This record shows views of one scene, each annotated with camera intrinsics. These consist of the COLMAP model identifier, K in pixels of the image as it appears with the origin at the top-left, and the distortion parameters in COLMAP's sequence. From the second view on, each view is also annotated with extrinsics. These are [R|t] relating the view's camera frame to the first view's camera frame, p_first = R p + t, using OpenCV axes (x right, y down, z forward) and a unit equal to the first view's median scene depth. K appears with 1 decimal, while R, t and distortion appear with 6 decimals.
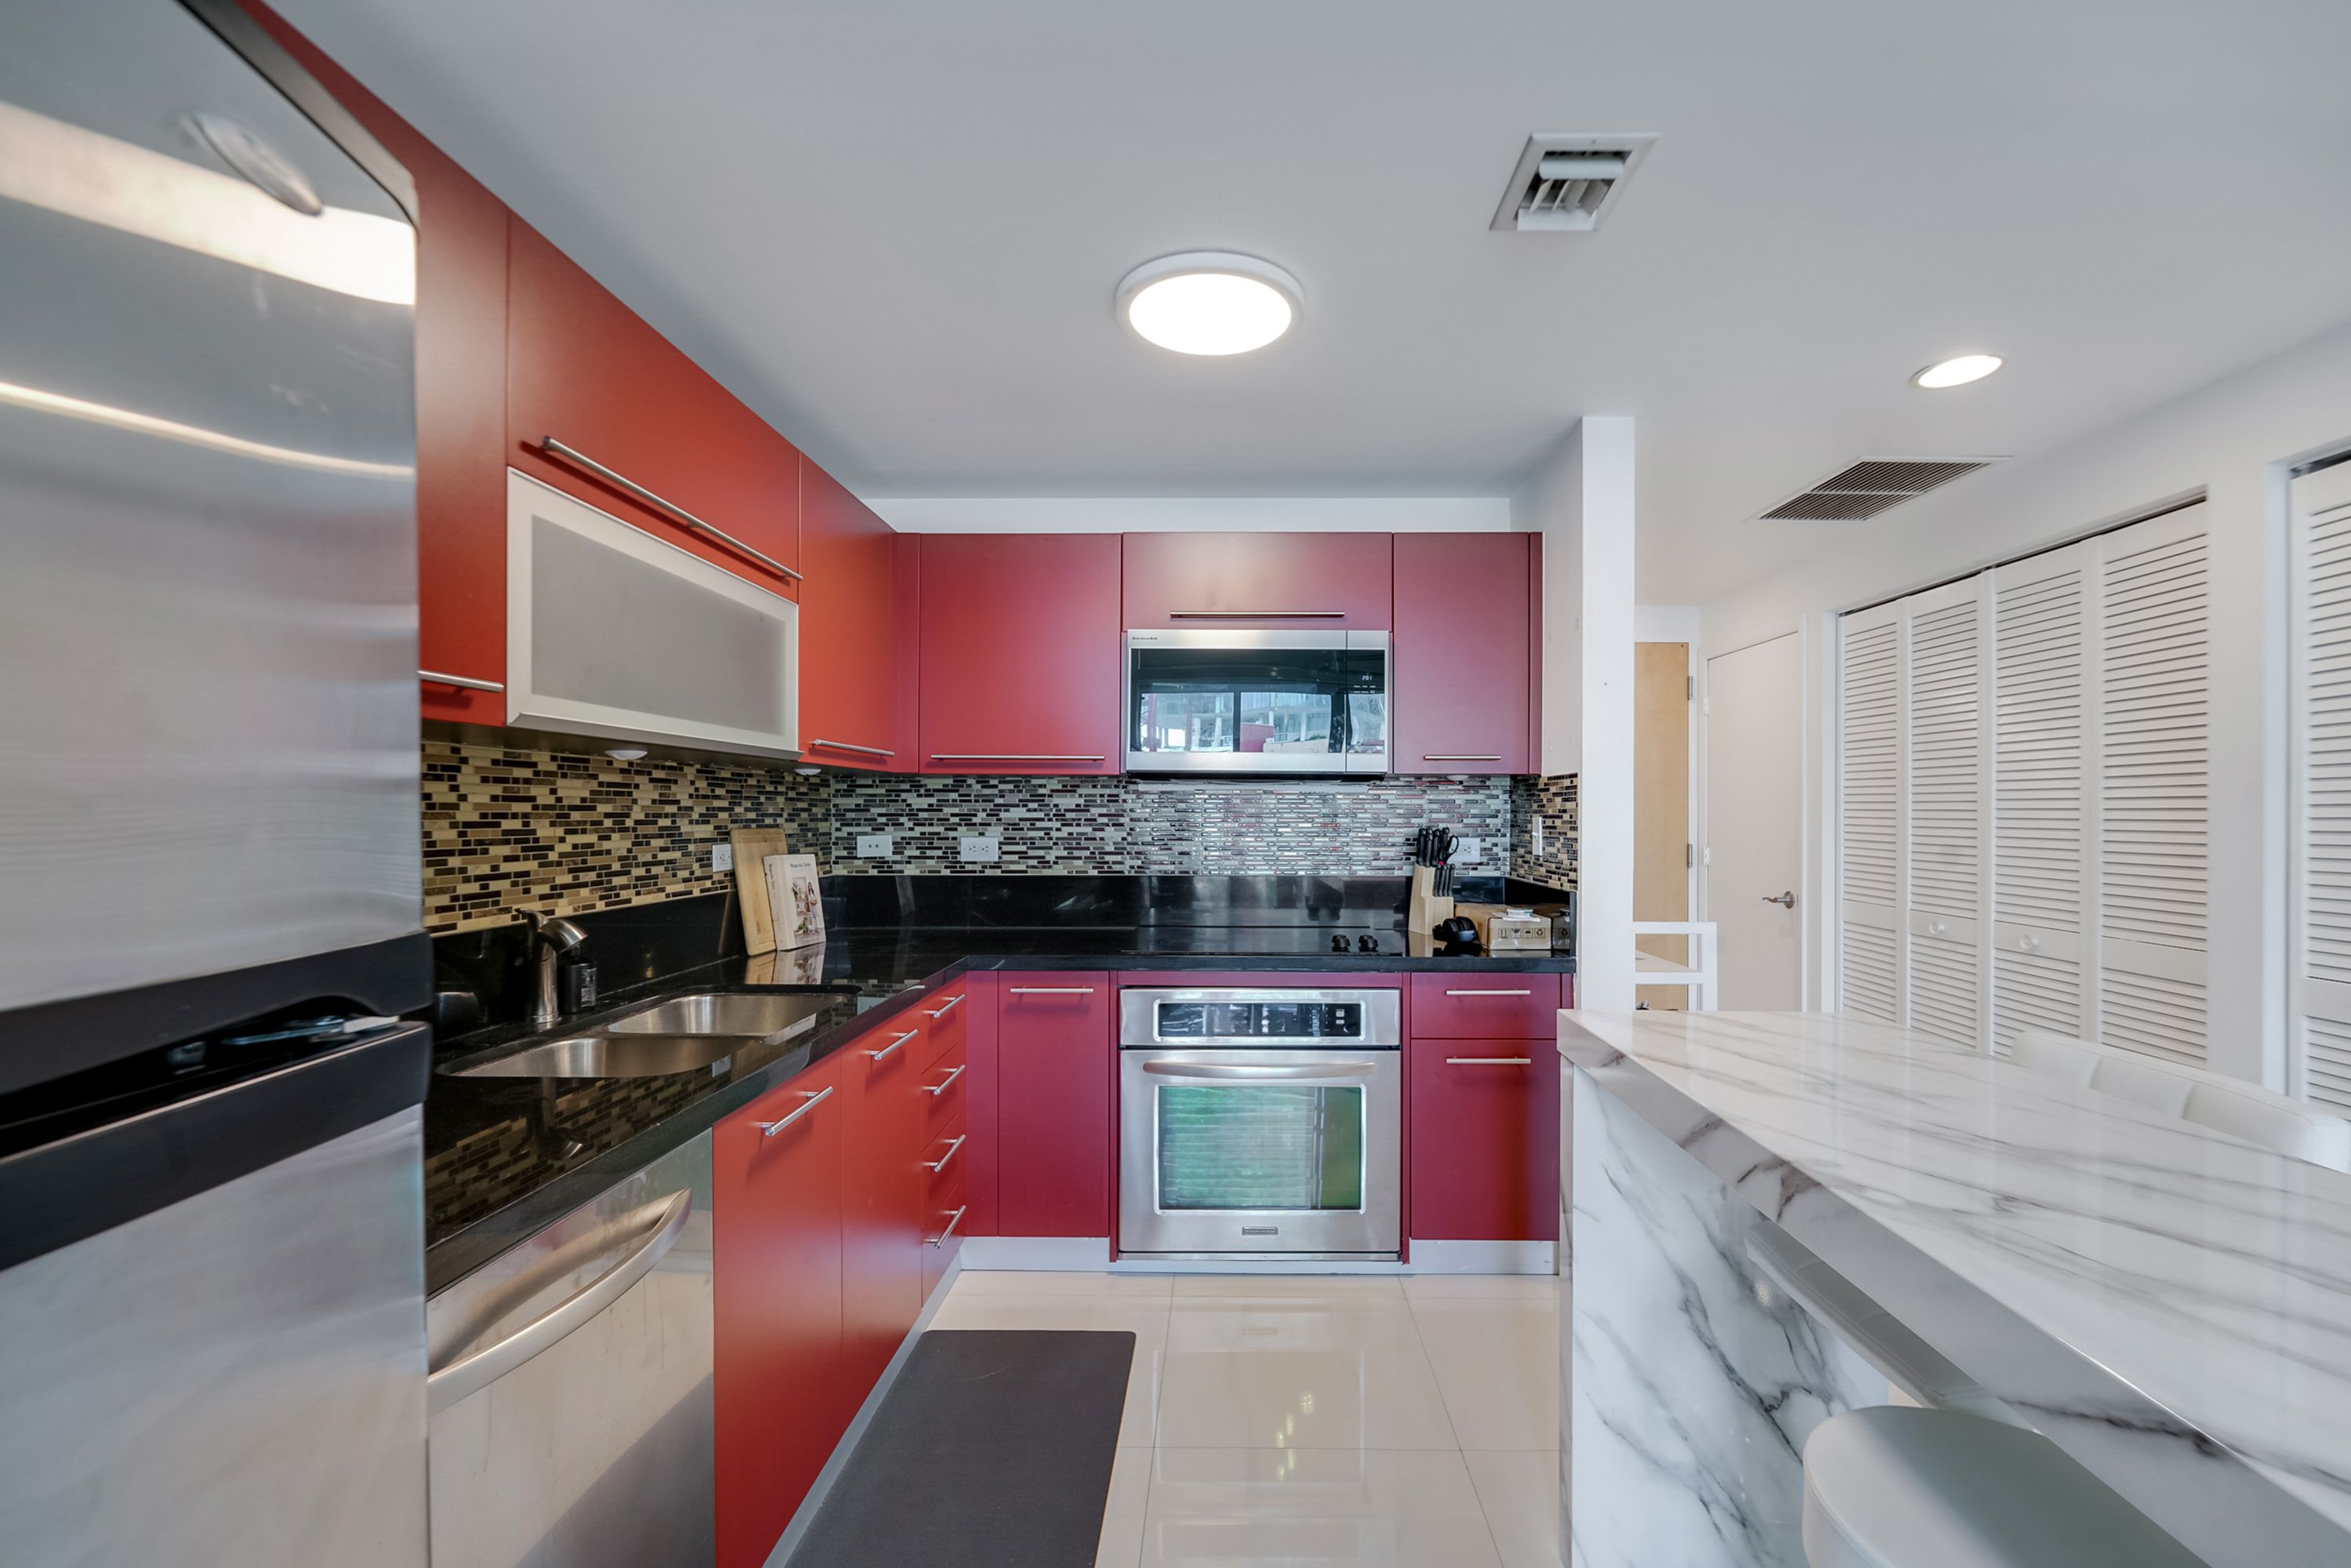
lens RADIAL K [[966.7, 0, 1203.4], [0, 966.7, 800.2], [0, 0, 1]] dist [-0.005831, 0.001234]
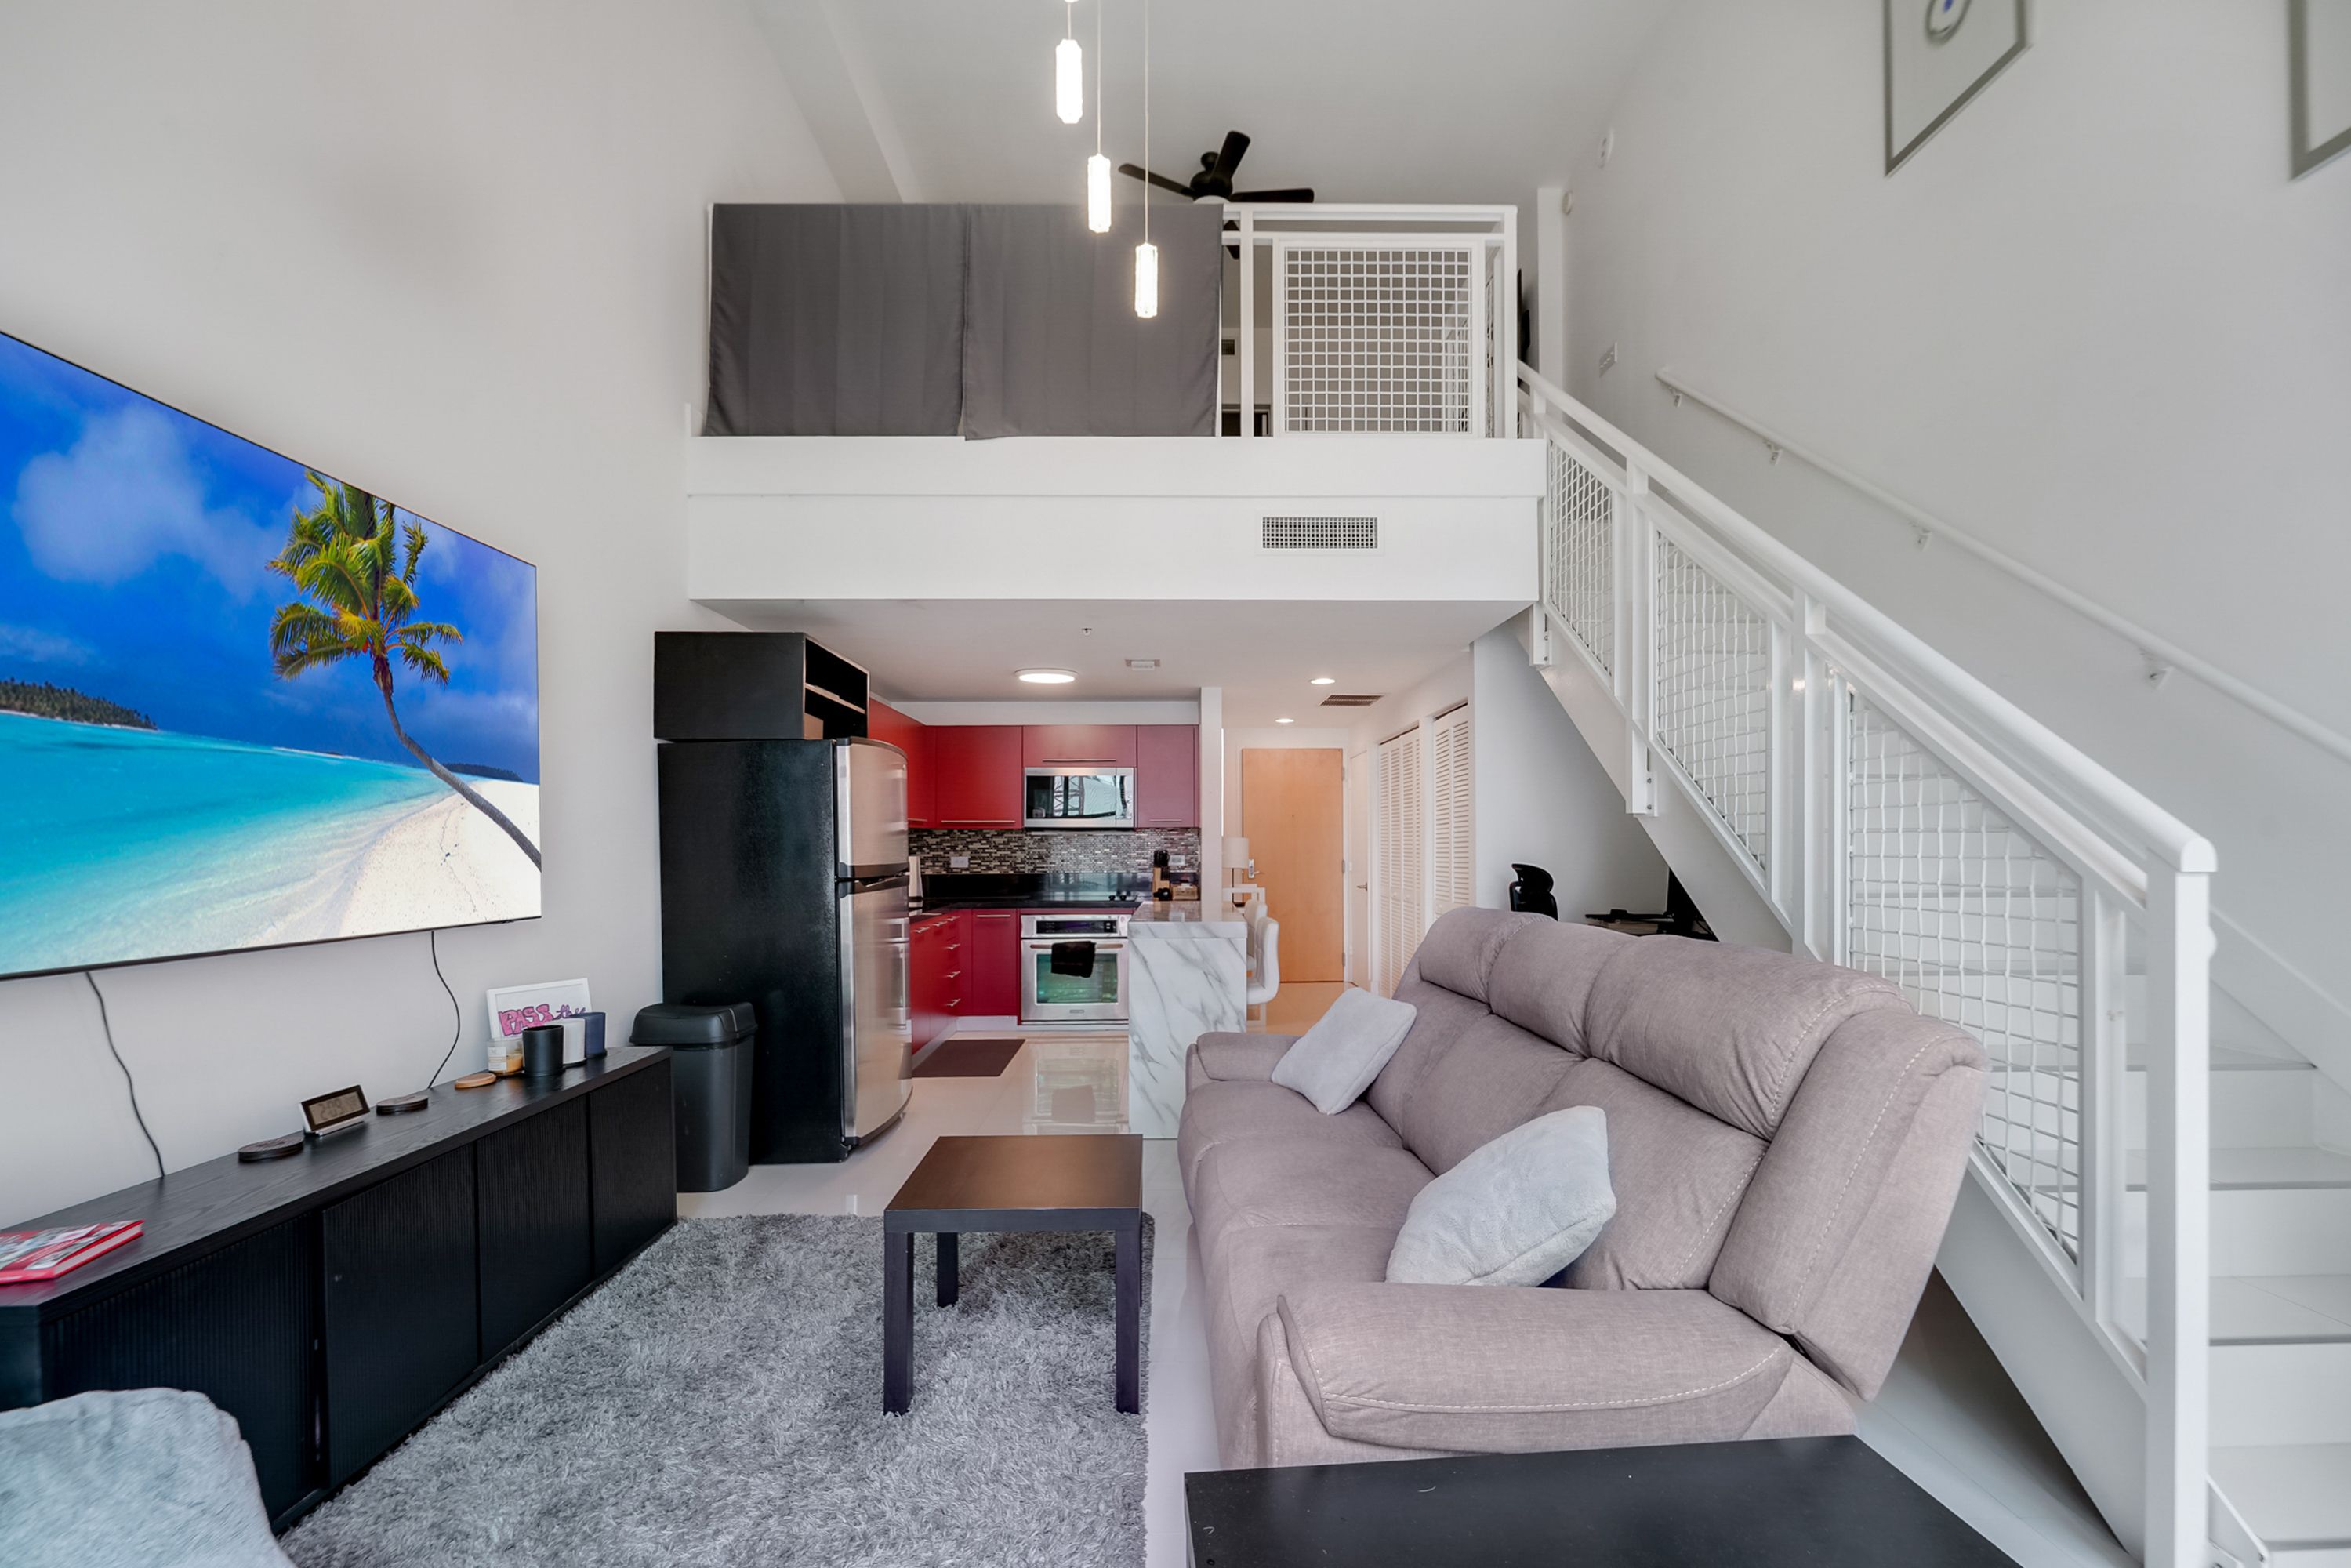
lens RADIAL K [[1034.5, 0, 1140.3], [0, 1034.5, 843.6], [0, 0, 1]] dist [-0.003944, -0.000086]
pose [[0.999809, -0.006557, 0.018391, 0.164613], [0.006352, 0.999917, 0.011167, -0.017530], [-0.018462, -0.011048, 0.999769, -1.636975]]
